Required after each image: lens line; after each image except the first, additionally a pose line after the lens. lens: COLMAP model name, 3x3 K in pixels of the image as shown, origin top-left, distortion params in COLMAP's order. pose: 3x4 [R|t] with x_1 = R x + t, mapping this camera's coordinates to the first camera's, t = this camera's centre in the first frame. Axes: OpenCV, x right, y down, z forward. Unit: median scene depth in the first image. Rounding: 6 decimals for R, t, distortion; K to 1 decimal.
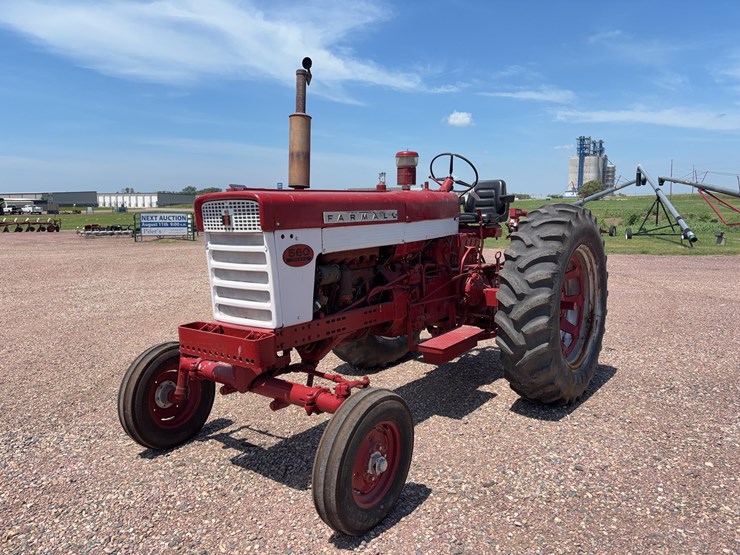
lens RADIAL K [[563.5, 0, 389.9], [0, 563.5, 286.0], [0, 0, 1]] dist [0.010157, 0.004790]
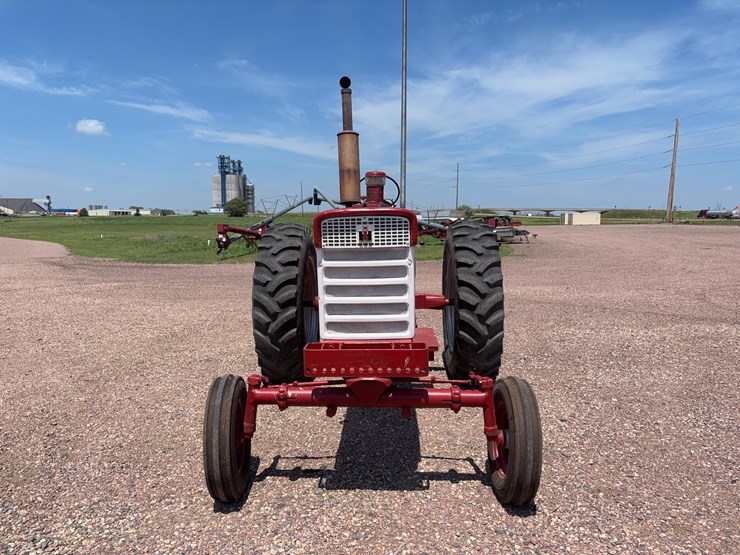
lens RADIAL K [[558.9, 0, 366.2], [0, 558.9, 277.9], [0, 0, 1]] dist [0.052953, -0.046655]
pose [[0.818040, -0.055661, 0.572461, -0.819507], [0.079161, 0.996730, -0.016208, -0.024217], [-0.569687, 0.058575, 0.819771, 0.175460]]
